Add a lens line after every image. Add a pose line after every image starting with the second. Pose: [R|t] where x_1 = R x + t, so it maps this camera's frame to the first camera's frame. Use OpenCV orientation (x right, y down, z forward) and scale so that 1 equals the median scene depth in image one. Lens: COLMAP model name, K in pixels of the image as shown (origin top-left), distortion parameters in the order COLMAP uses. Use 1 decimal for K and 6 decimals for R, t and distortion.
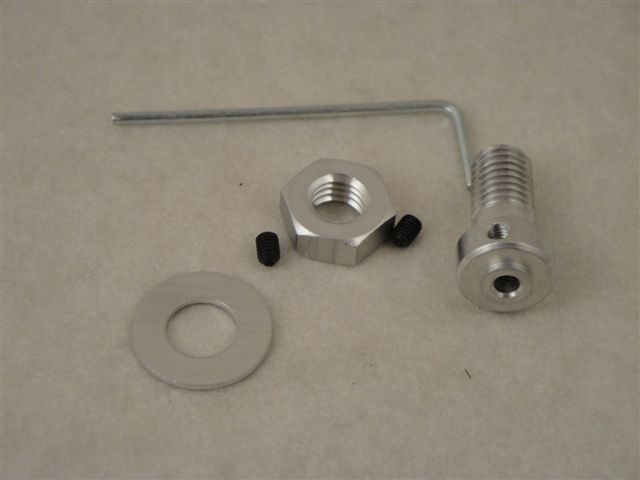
lens RADIAL K [[1559.4, 0, 317.0], [0, 1559.4, 238.7], [0, 0, 1]] dist [0.199484, 0.000000]
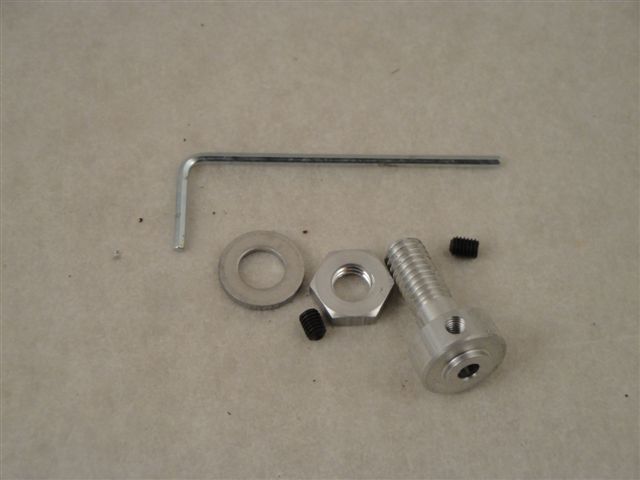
lens RADIAL K [[1559.4, 0, 318.5], [0, 1559.4, 243.0], [0, 0, 1]] dist [0.199484, 0.000000]
pose [[0.994945, -0.093550, 0.036498, -0.011708], [0.083972, 0.974416, 0.208477, -0.022530], [-0.055068, -0.204359, 0.977346, -0.241874]]
